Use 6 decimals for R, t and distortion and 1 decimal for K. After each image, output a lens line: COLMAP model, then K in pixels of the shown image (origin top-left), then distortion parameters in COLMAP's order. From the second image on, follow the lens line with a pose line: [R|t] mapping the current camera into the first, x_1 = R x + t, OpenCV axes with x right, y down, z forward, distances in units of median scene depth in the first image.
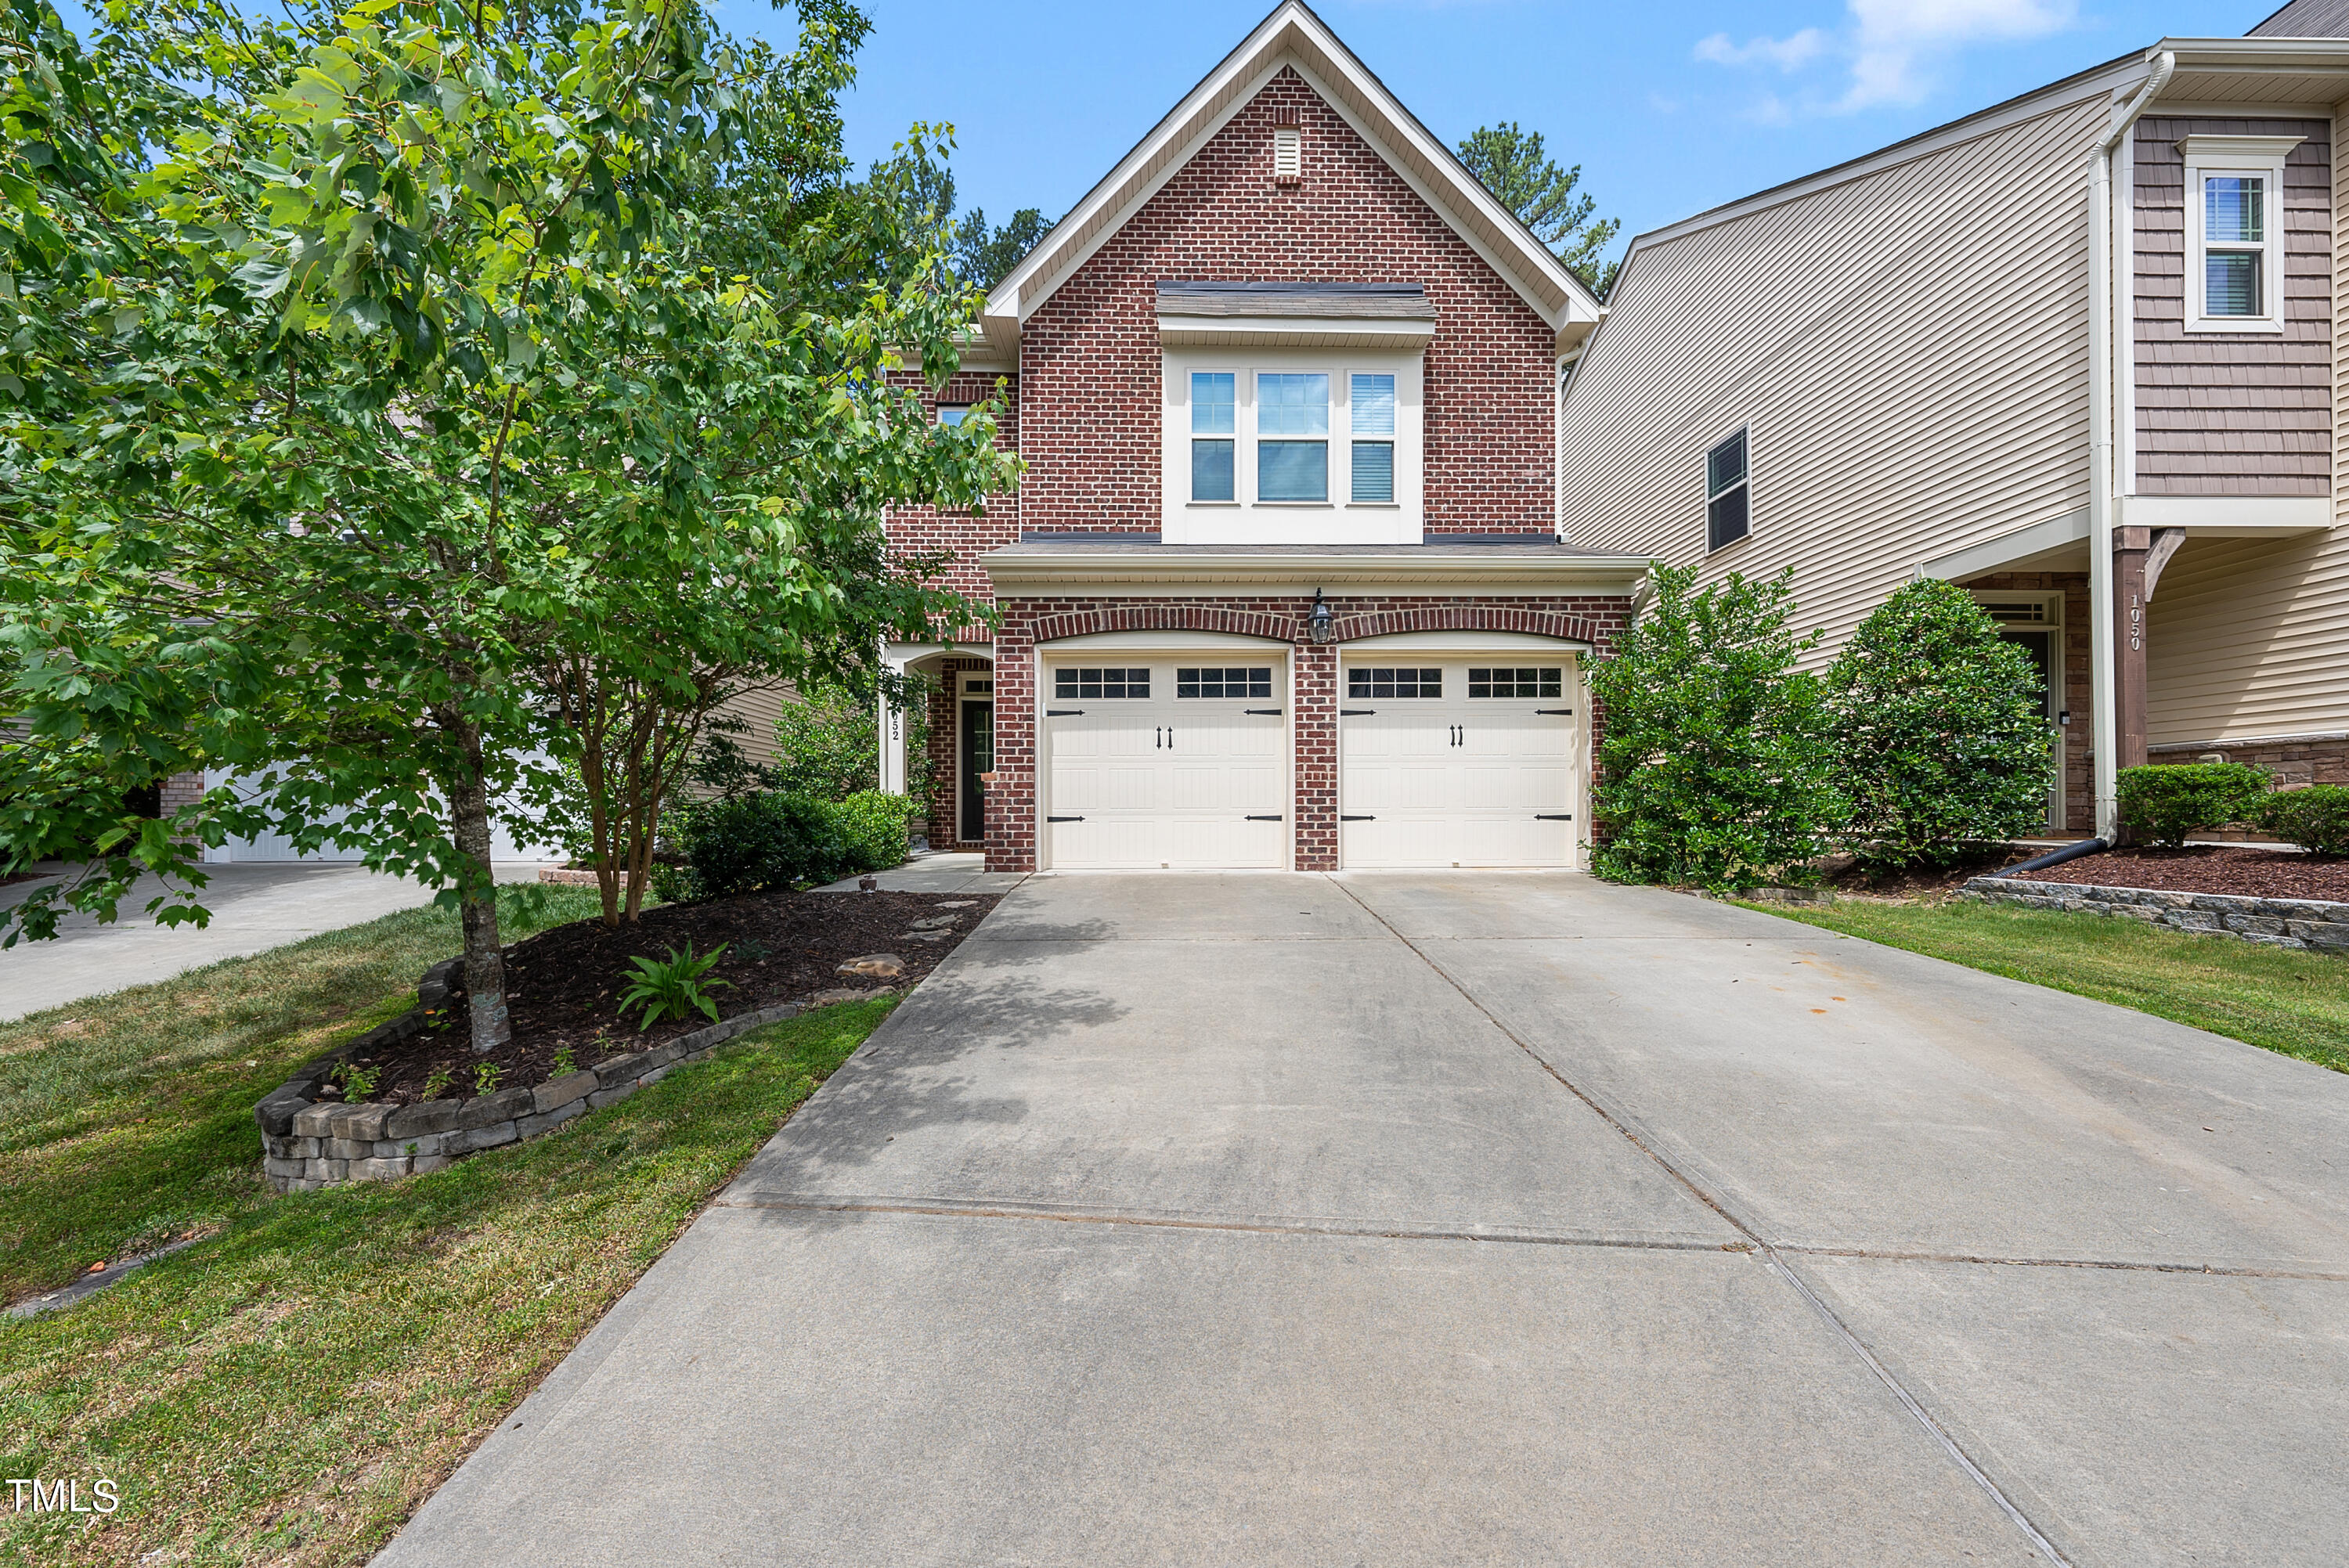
lens RADIAL K [[799.5, 0, 1183.0], [0, 799.5, 783.4], [0, 0, 1]] dist [-0.001022, -0.000046]
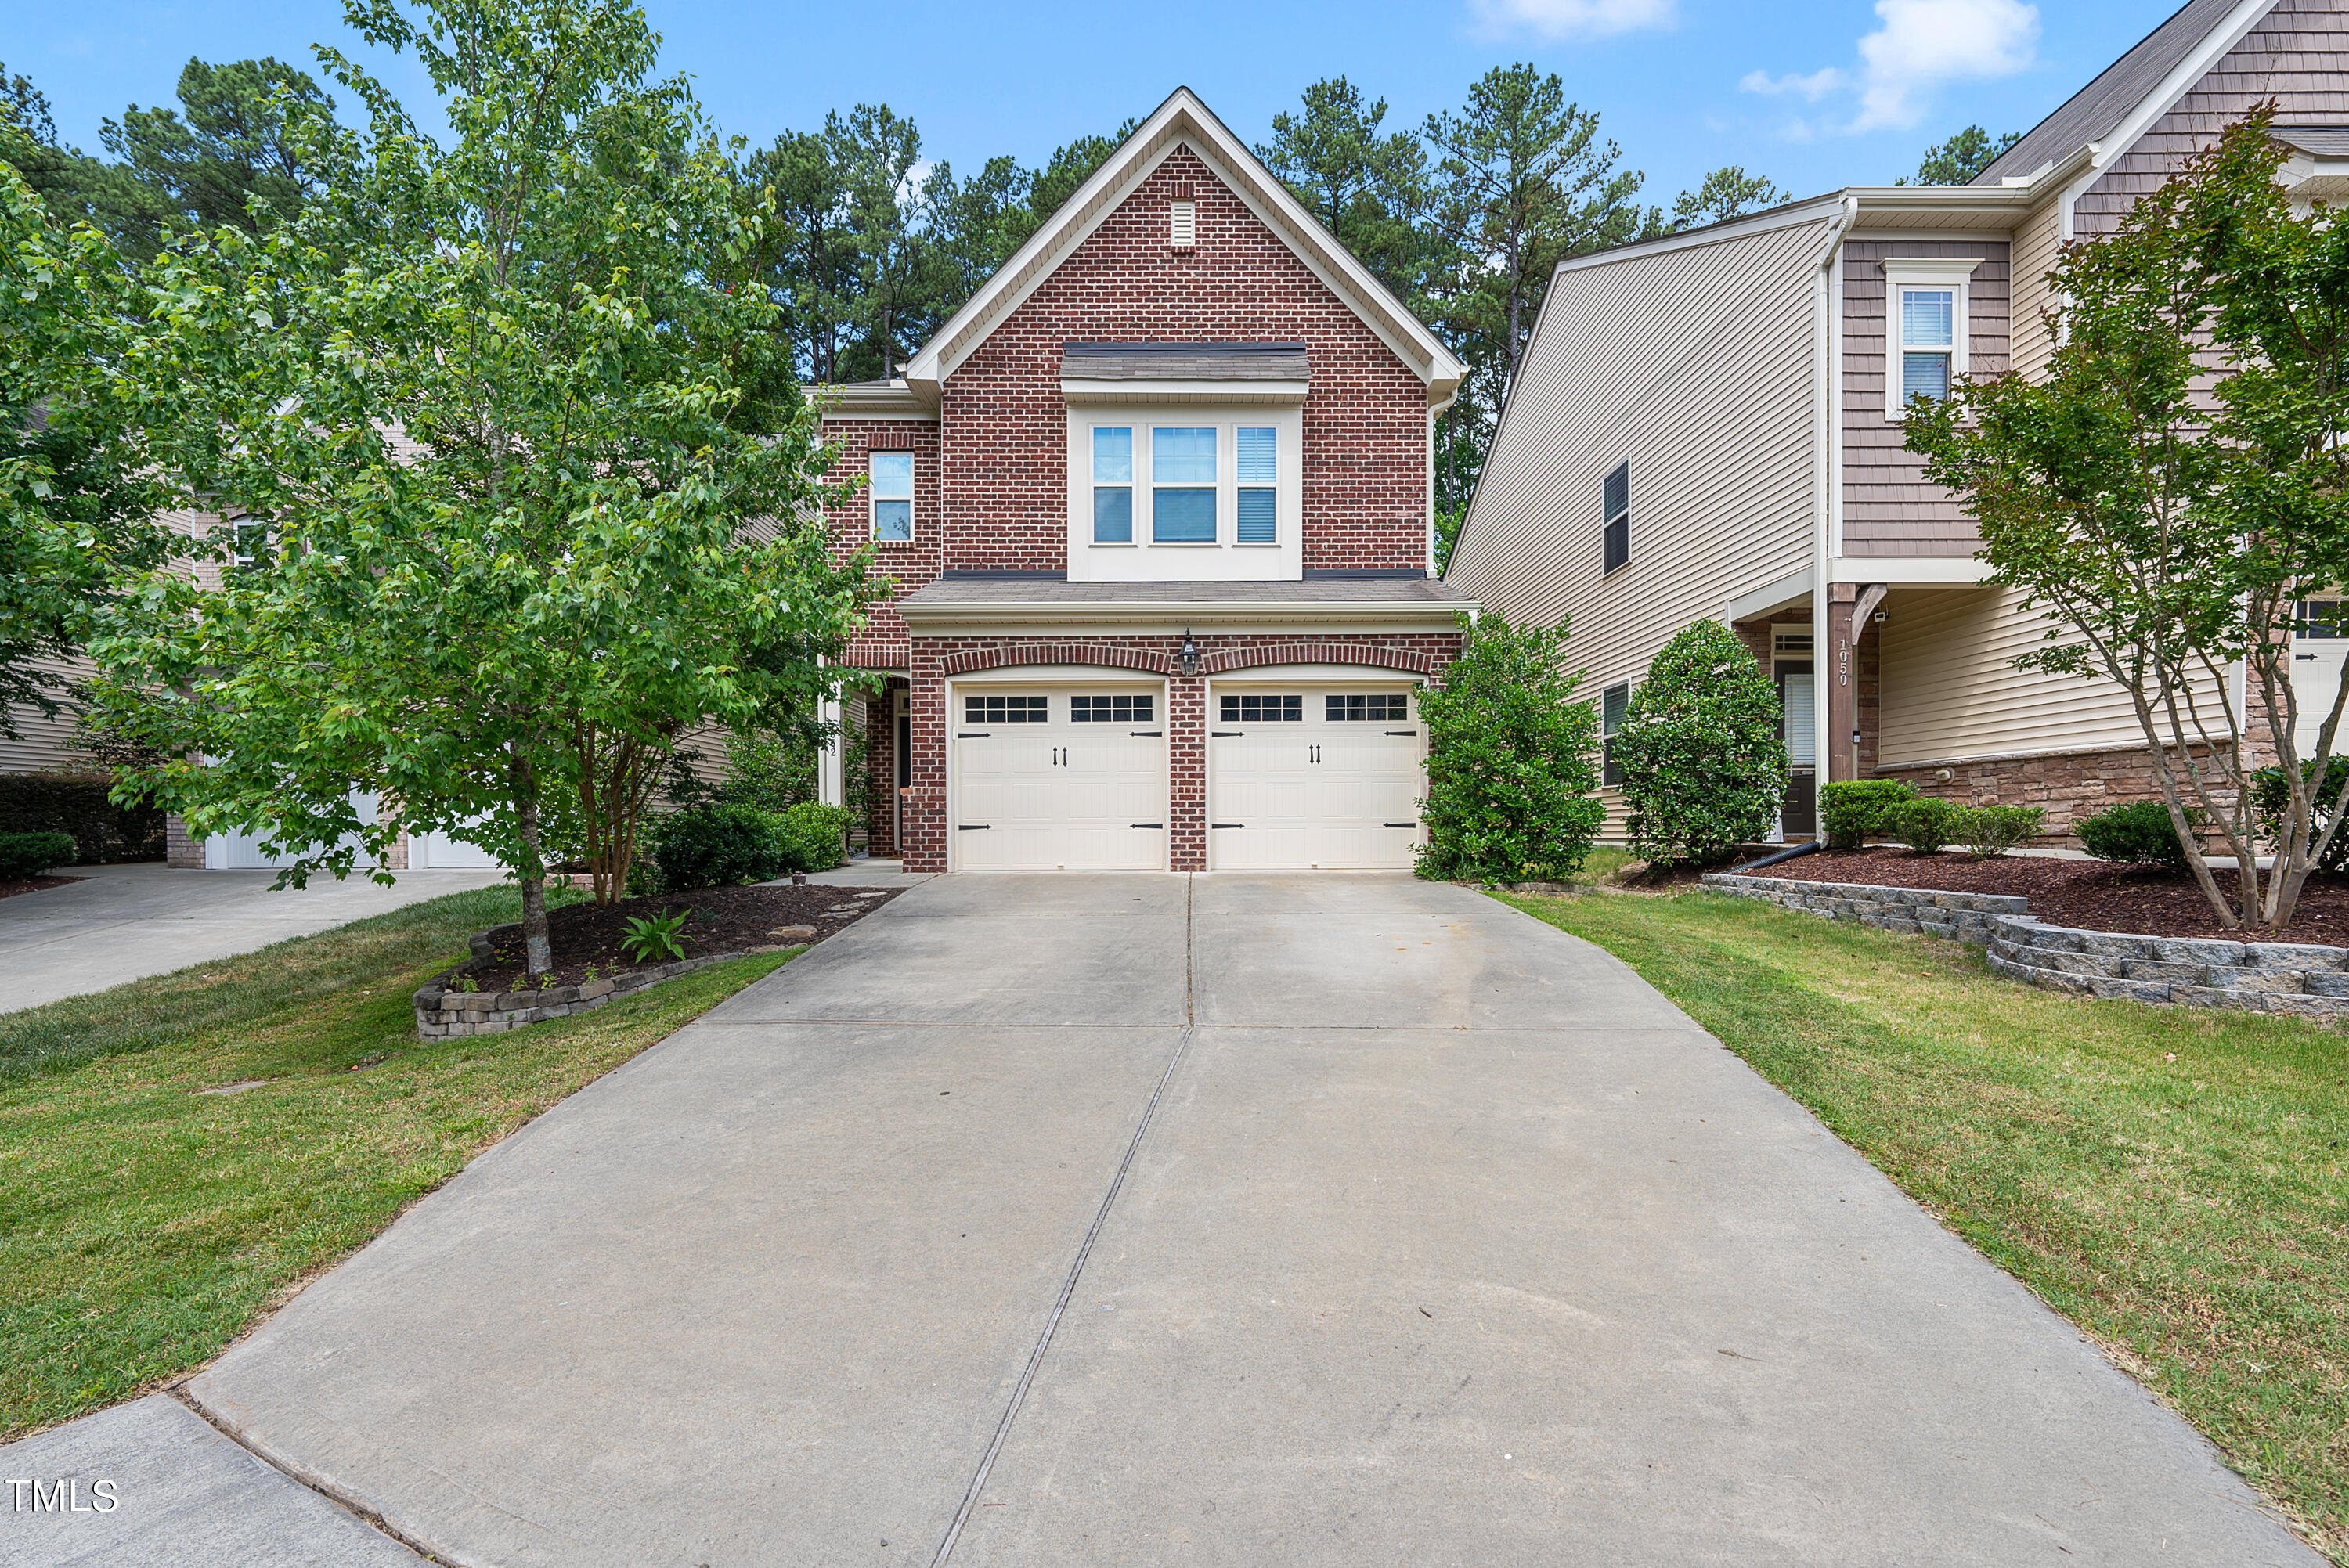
lens RADIAL K [[913.4, 0, 1178.3], [0, 913.4, 797.8], [0, 0, 1]] dist [0.000798, -0.000020]
pose [[0.999918, -0.001658, -0.012665, 0.169078], [0.001762, 0.999965, 0.008183, -0.008380], [0.012651, -0.008204, 0.999886, -0.324391]]
